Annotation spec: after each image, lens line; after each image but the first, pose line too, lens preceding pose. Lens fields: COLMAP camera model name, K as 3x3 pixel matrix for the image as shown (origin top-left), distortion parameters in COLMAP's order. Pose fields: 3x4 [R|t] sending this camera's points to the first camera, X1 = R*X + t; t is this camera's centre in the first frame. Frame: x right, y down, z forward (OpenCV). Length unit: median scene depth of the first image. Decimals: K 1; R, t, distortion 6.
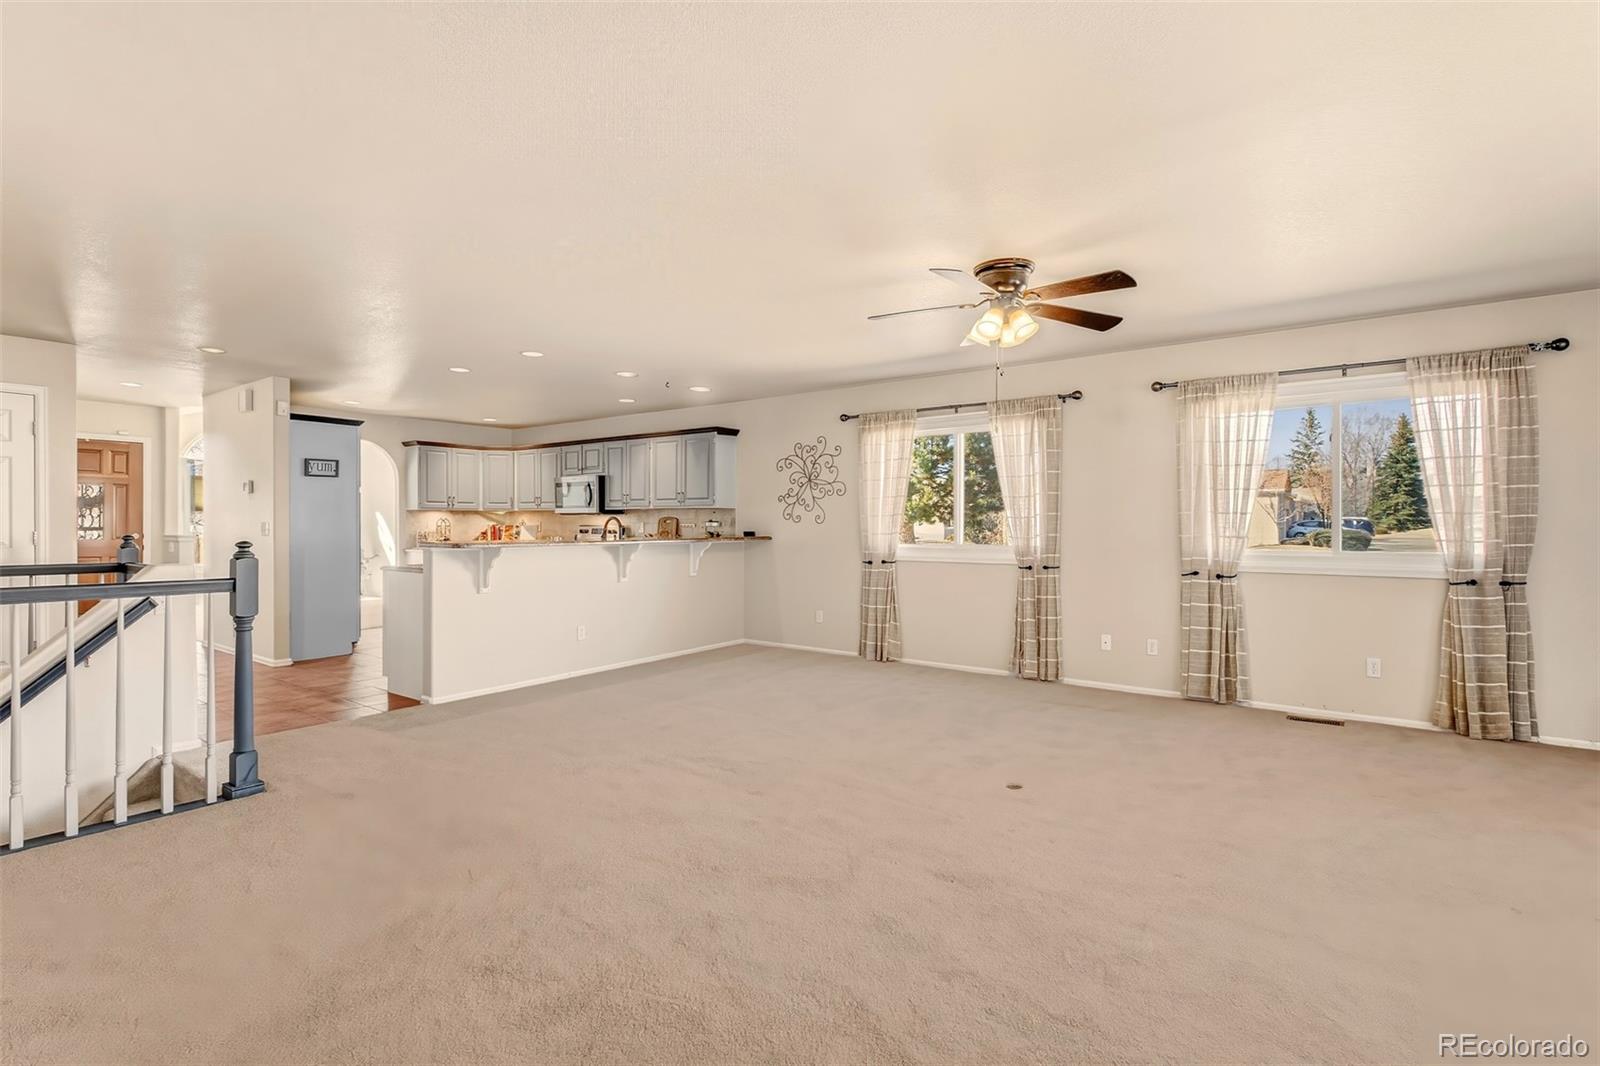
lens RADIAL K [[740.2, 0, 799.1], [0, 740.2, 510.3], [0, 0, 1]] dist [0.001307, -0.000058]
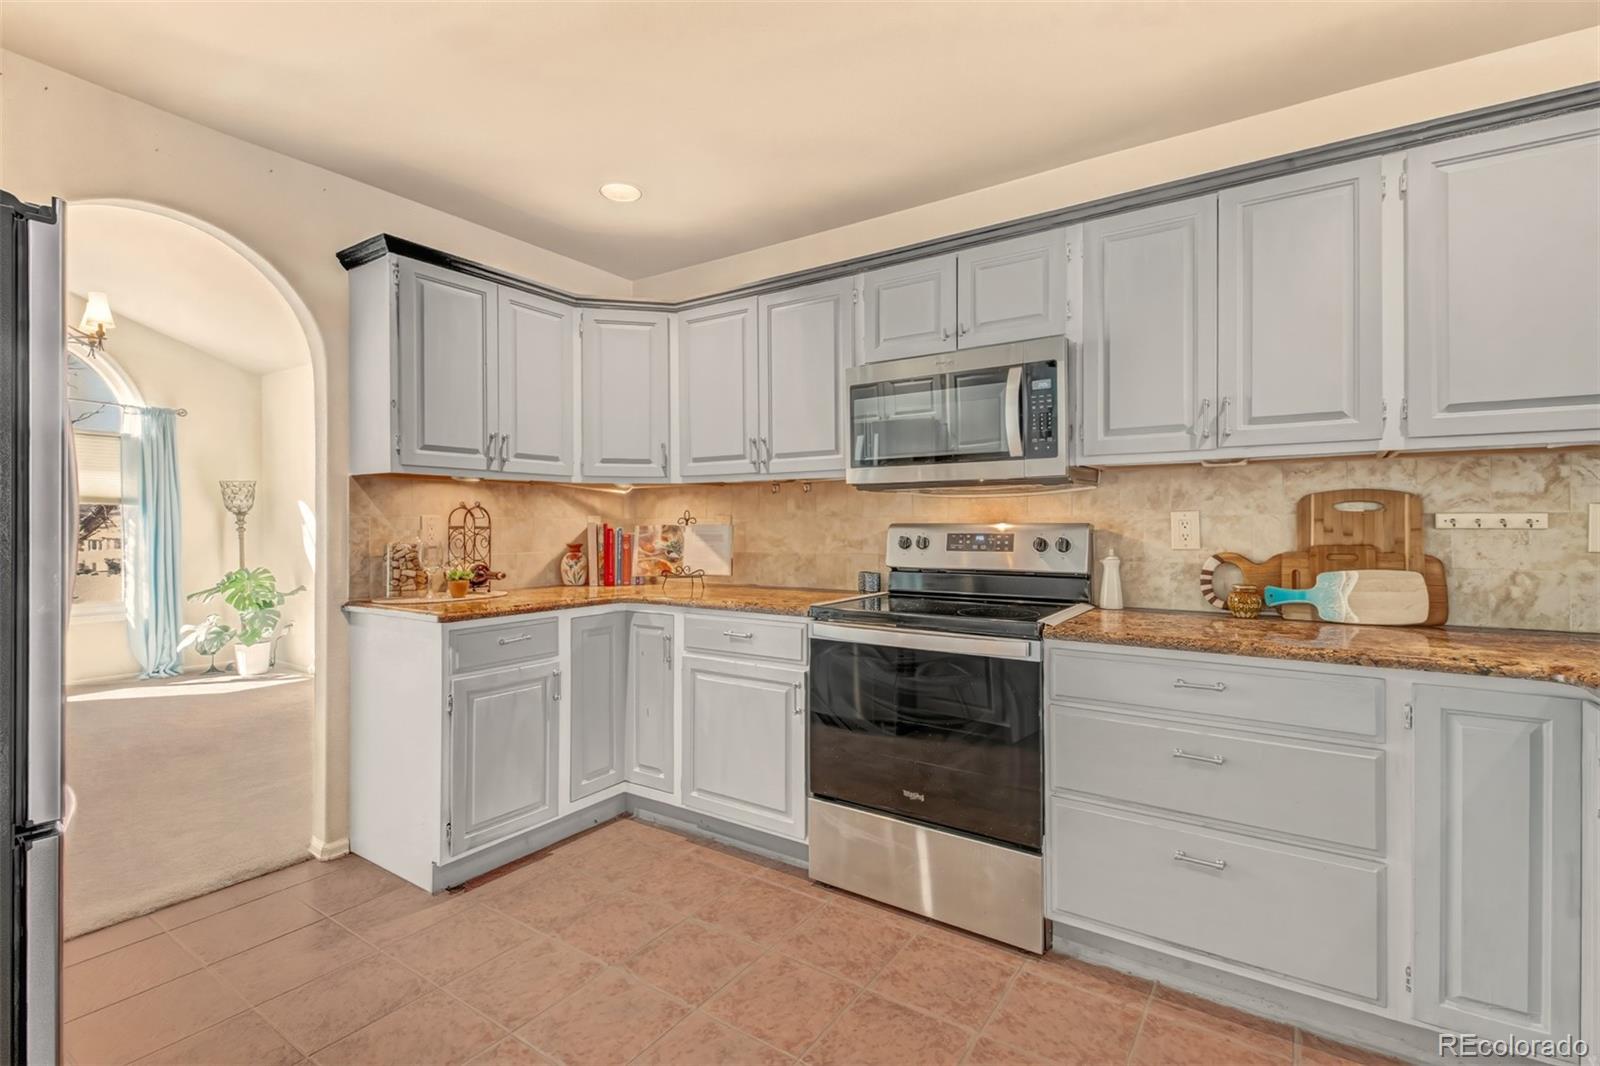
lens RADIAL K [[741.4, 0, 800.0], [0, 741.4, 533.0], [0, 0, 1]] dist [0.003196, -0.000572]
pose [[0.999281, -0.000734, 0.037909, -0.348545], [0.000071, 0.999847, 0.017496, 0.018148], [-0.037916, -0.017480, 0.999128, 0.668564]]
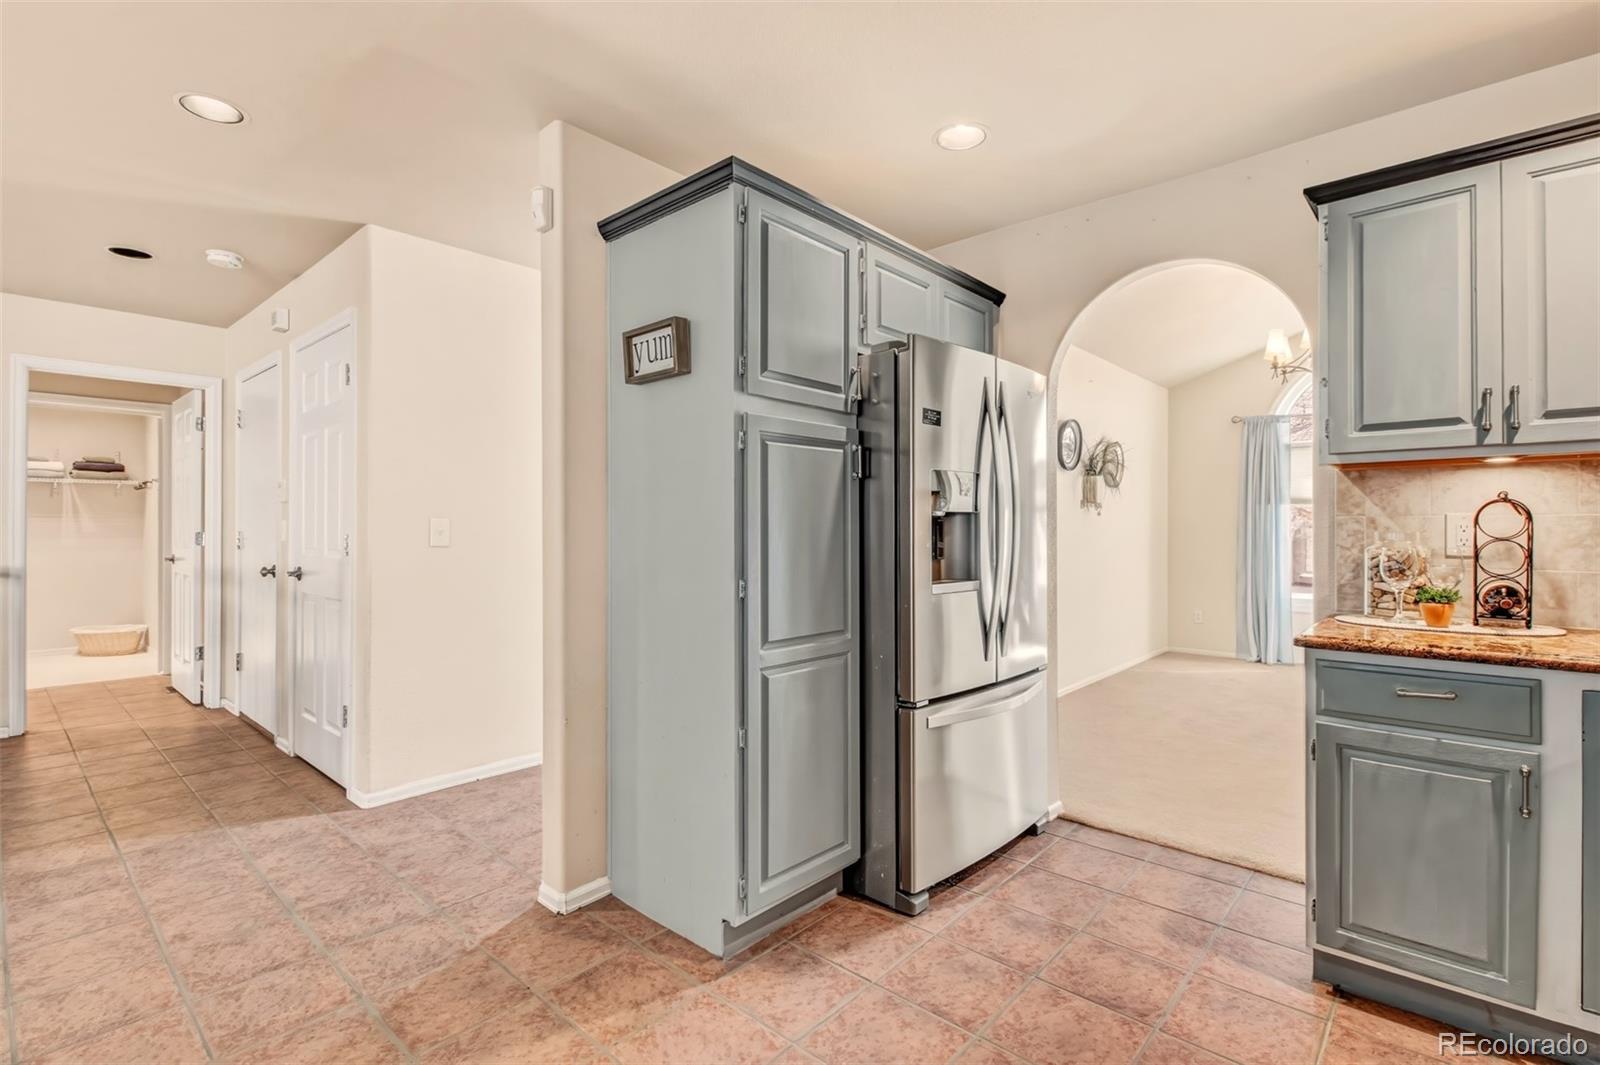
lens RADIAL K [[741.4, 0, 800.0], [0, 741.4, 532.5], [0, 0, 1]] dist [0.003196, -0.000572]
pose [[-0.092590, 0.006479, -0.995683, -0.231153], [0.010372, 0.999931, 0.005542, 0.018941], [0.995650, -0.009814, -0.092651, 0.821279]]
